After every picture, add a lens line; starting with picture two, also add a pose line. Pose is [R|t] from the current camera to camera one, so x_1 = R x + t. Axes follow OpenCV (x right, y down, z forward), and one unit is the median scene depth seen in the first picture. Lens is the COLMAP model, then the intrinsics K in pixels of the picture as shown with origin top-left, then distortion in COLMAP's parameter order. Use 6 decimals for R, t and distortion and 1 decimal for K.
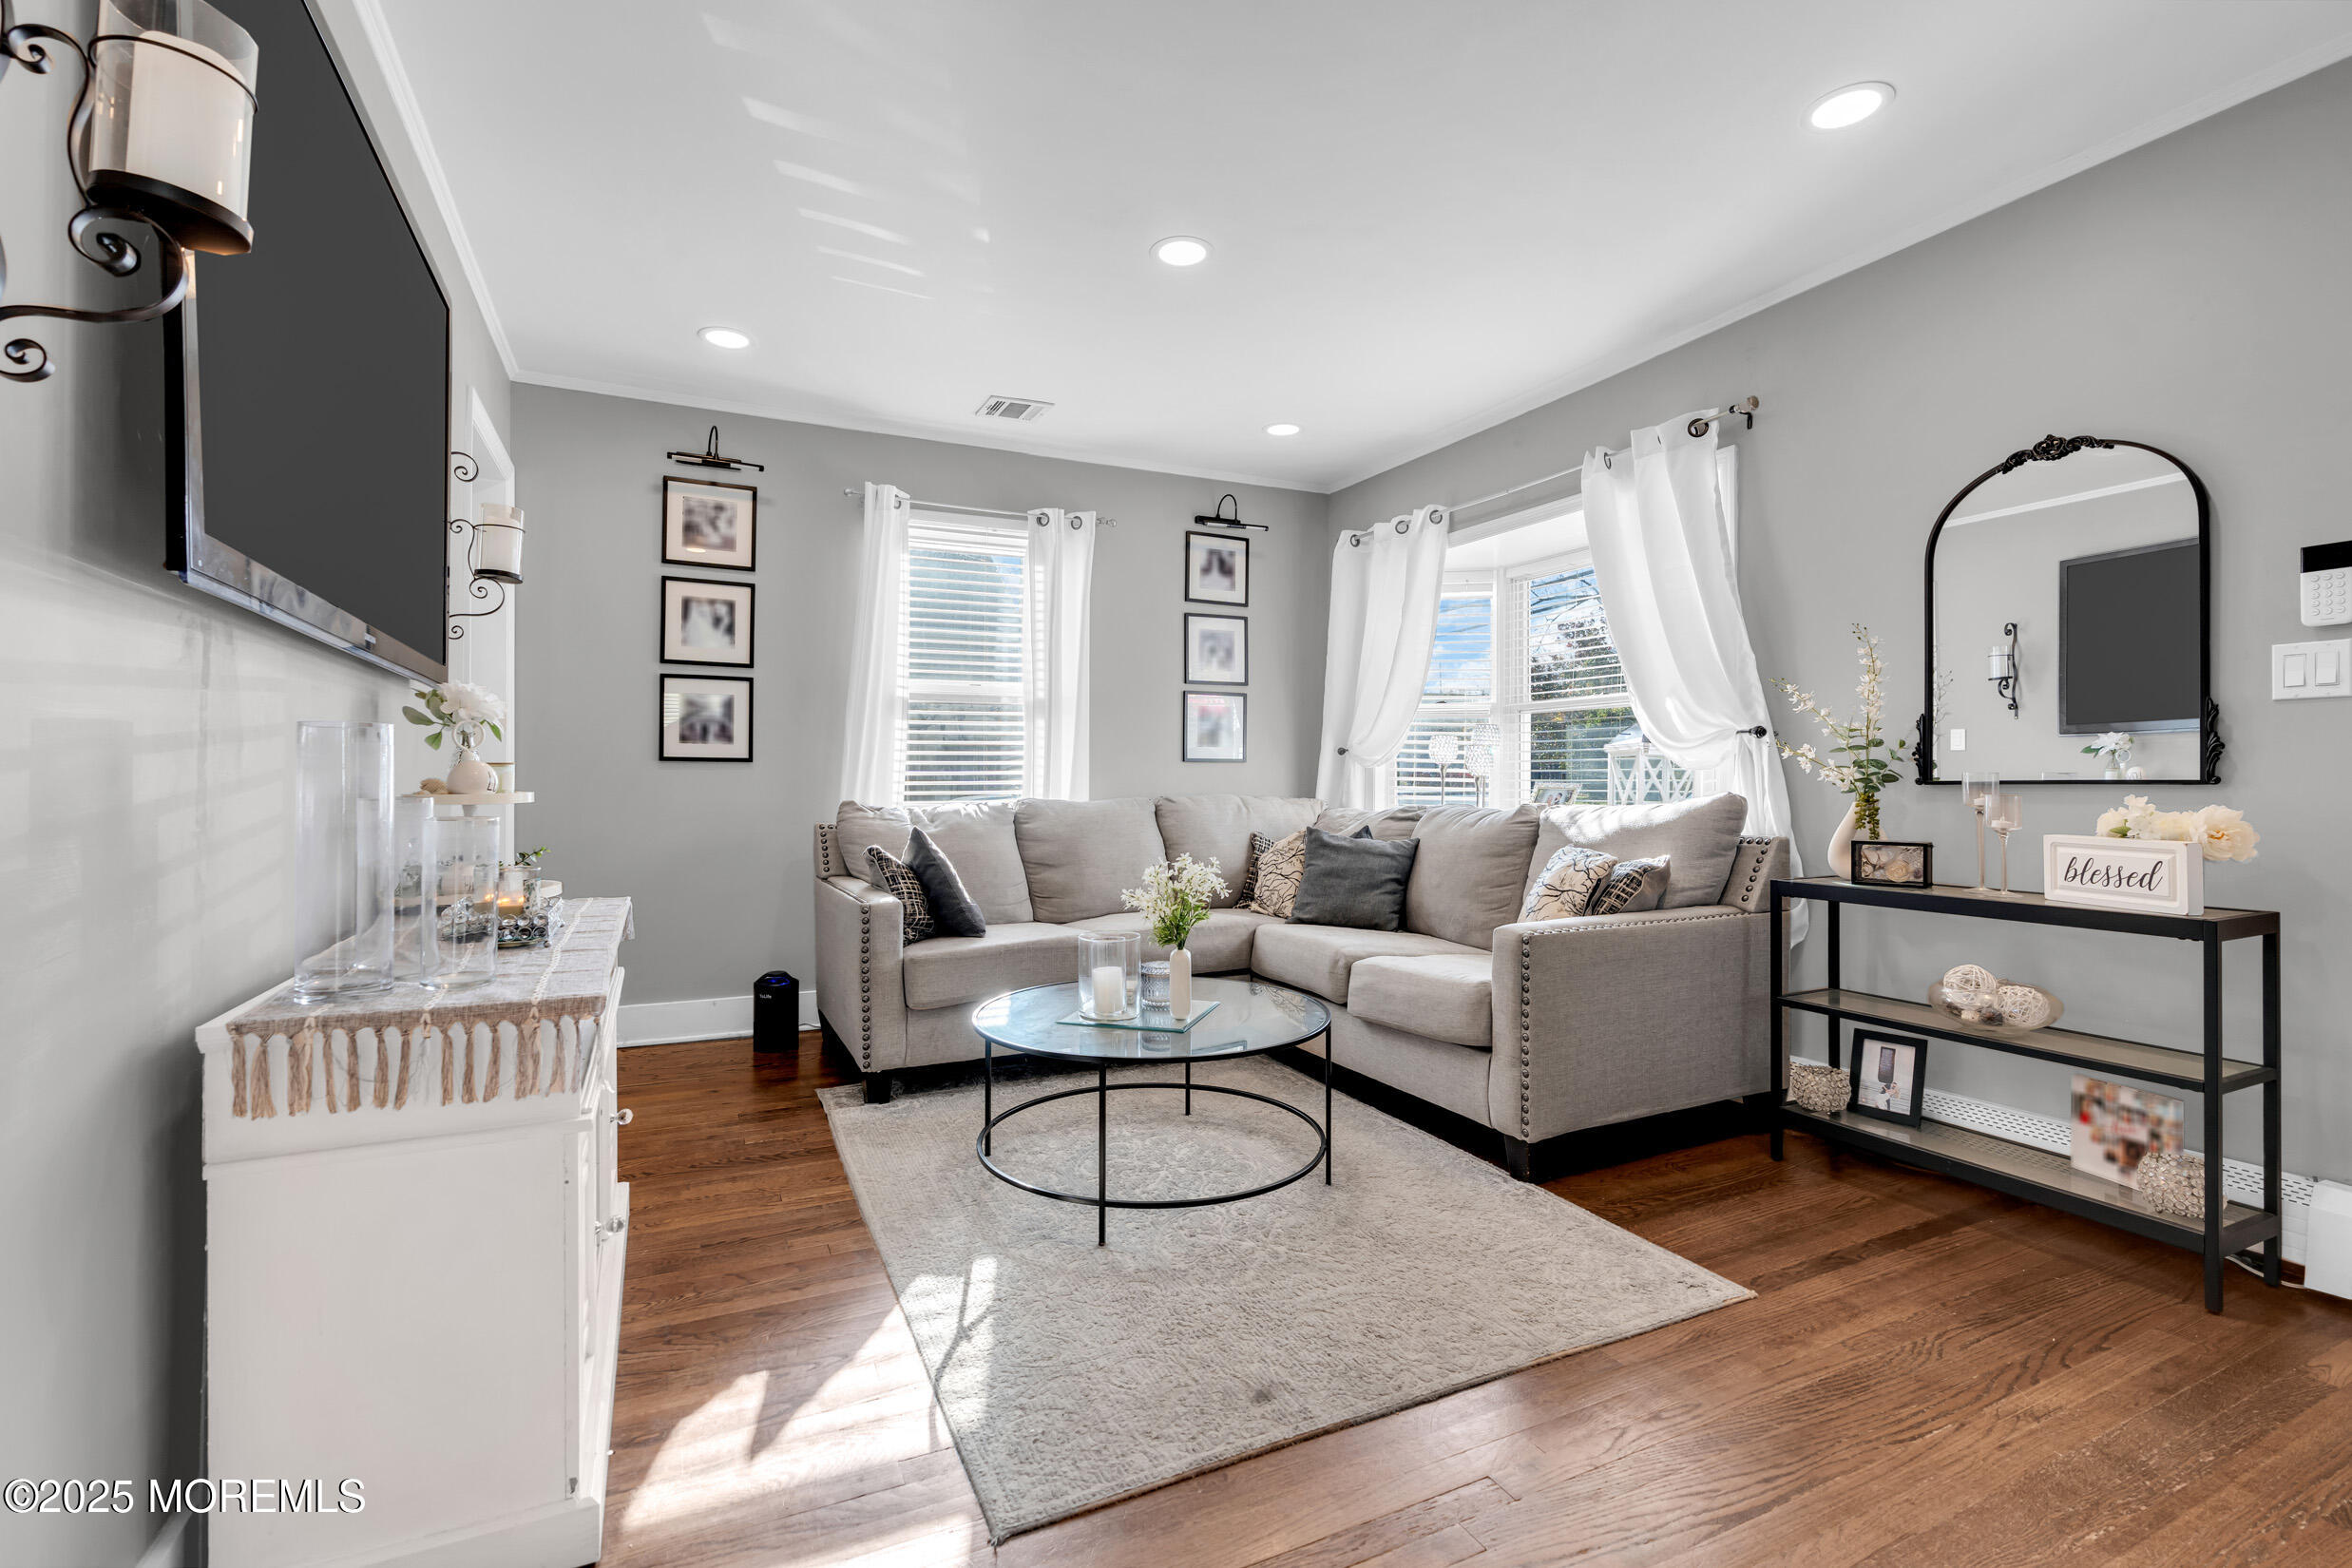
lens RADIAL K [[1048.3, 0, 1176.0], [0, 1048.3, 784.0], [0, 0, 1]] dist [-0.012491, 0.000676]
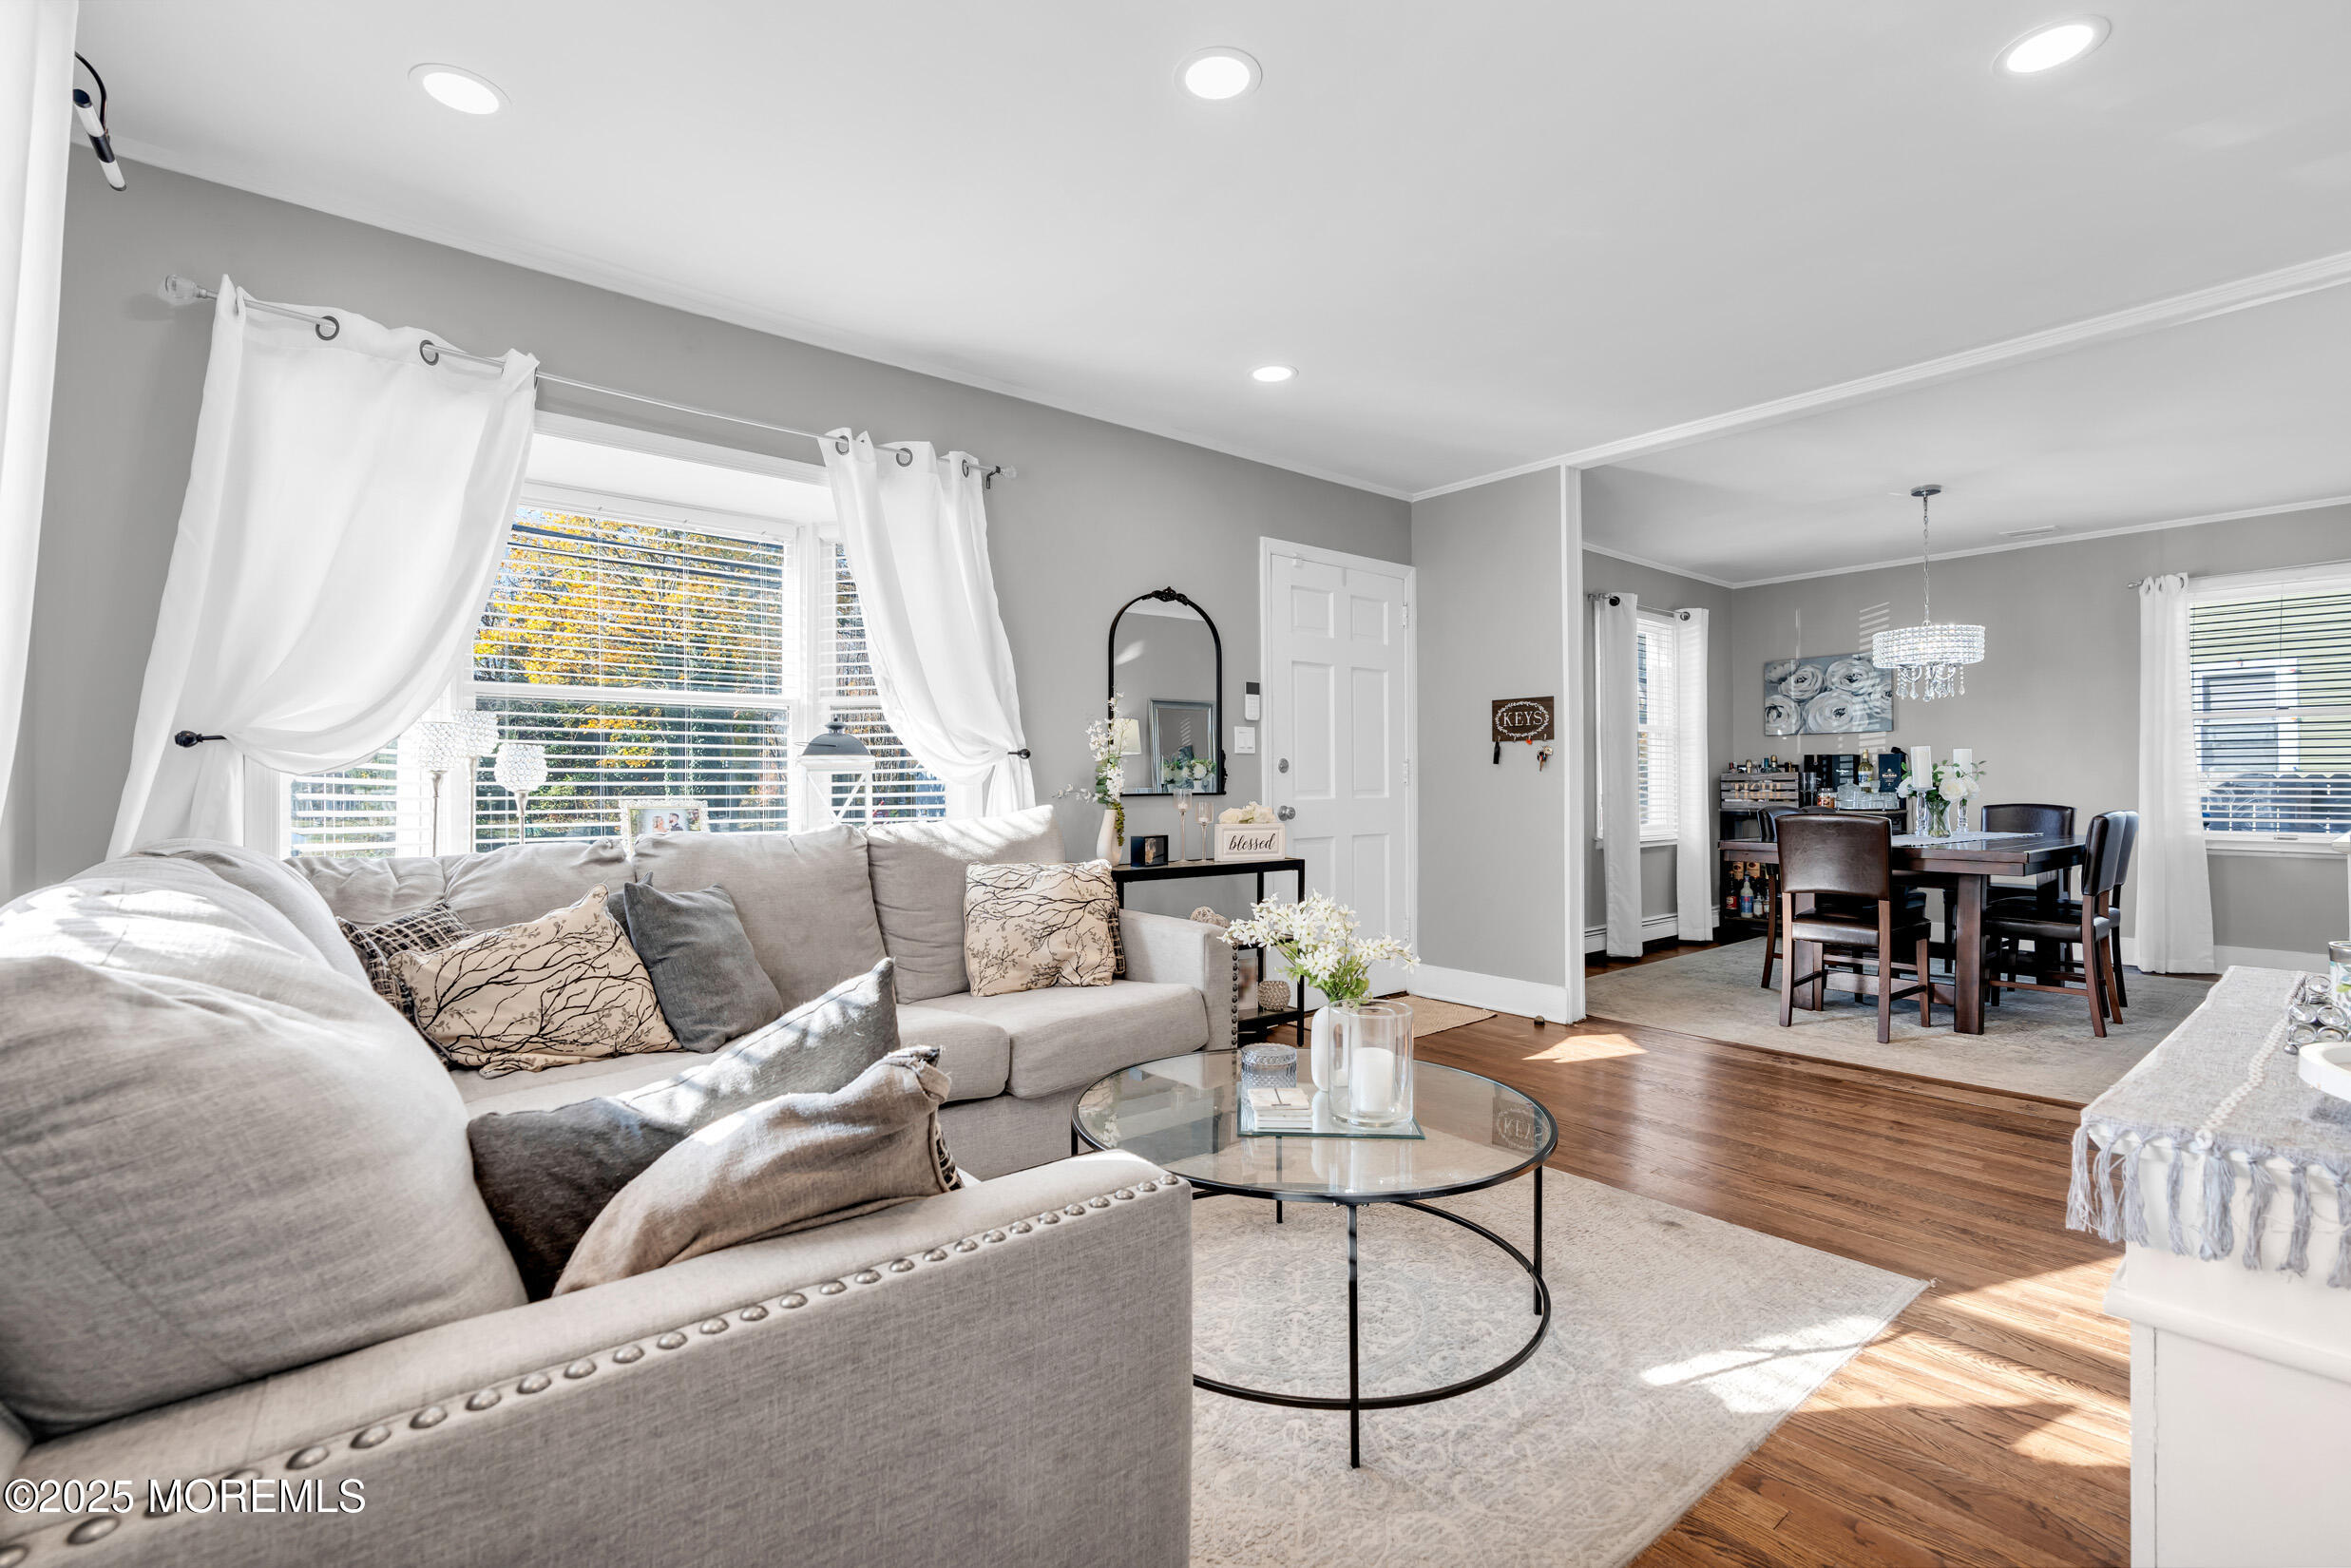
lens RADIAL K [[1050.1, 0, 1175.5], [0, 1050.1, 784.0], [0, 0, 1]] dist [-0.003868, -0.000380]
pose [[-0.236974, 0.001282, 0.971515, -0.490969], [0.004472, 0.999990, -0.000229, -0.010989], [-0.971506, 0.004291, -0.236977, 0.848262]]
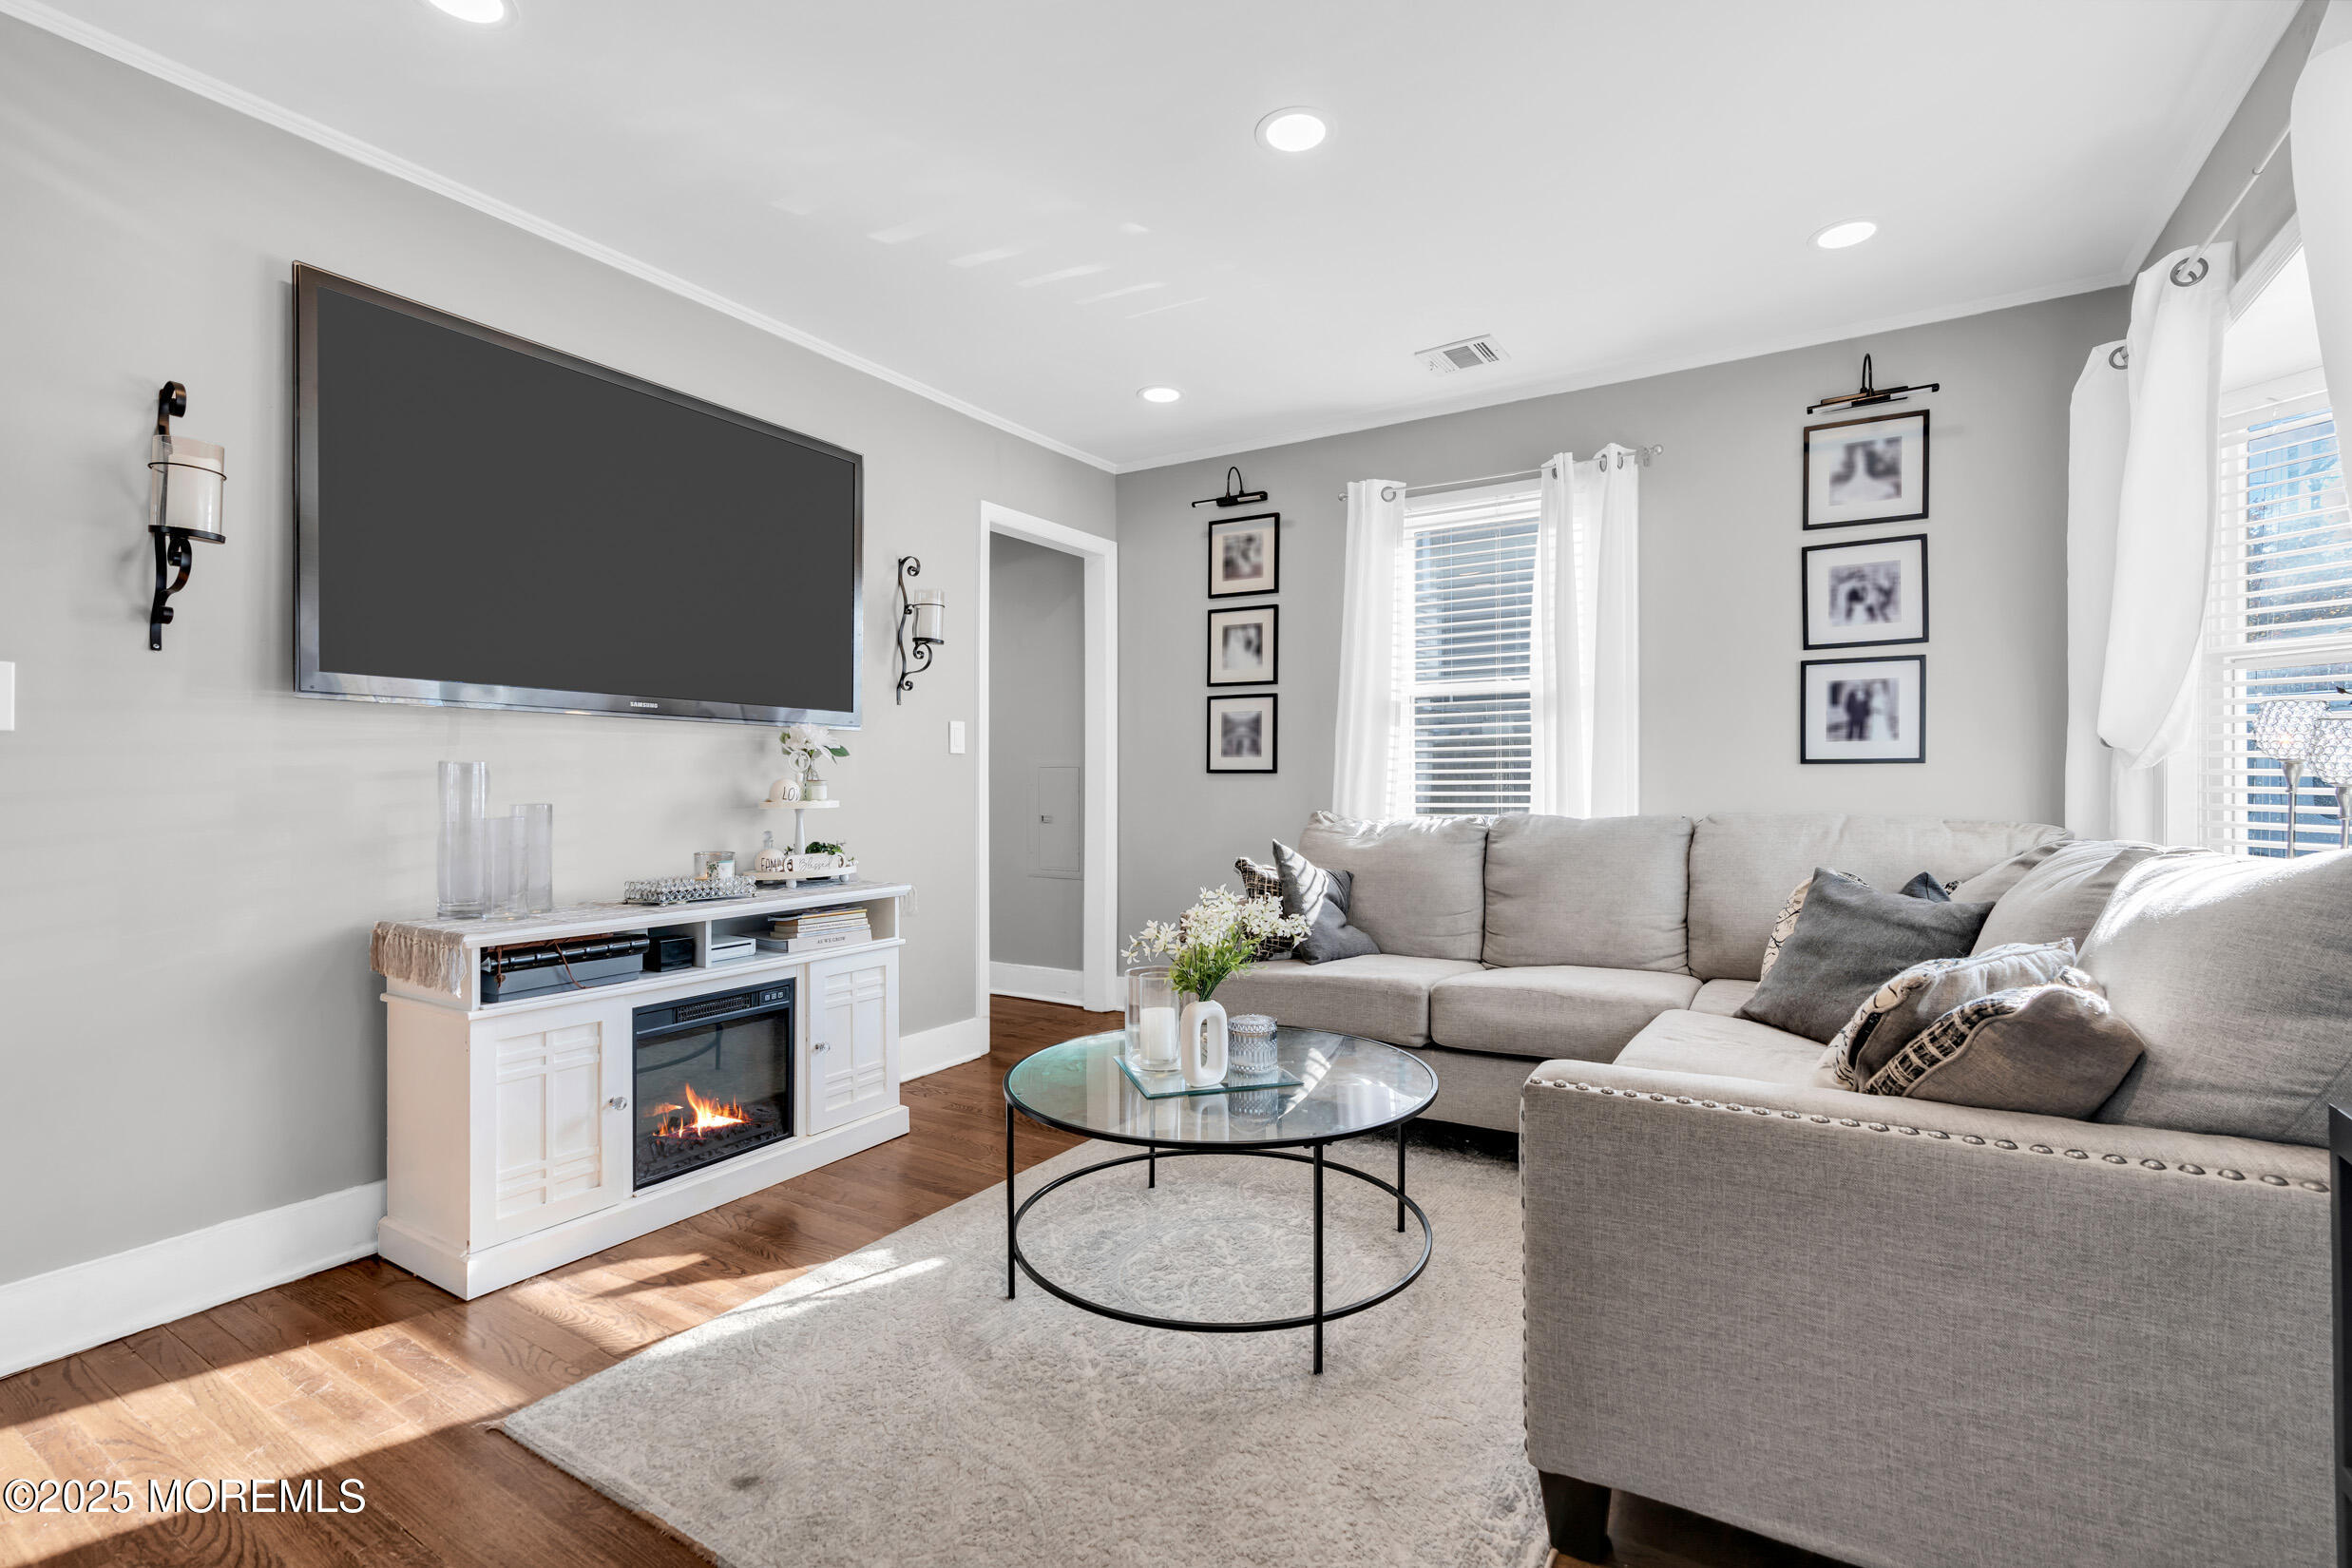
lens RADIAL K [[1048.3, 0, 1176.0], [0, 1048.3, 784.0], [0, 0, 1]] dist [-0.012491, 0.000676]
pose [[0.543012, -0.002204, -0.839722, 0.437967], [-0.001986, 0.999990, -0.003909, -0.005577], [0.839723, 0.003790, 0.543002, 0.346200]]
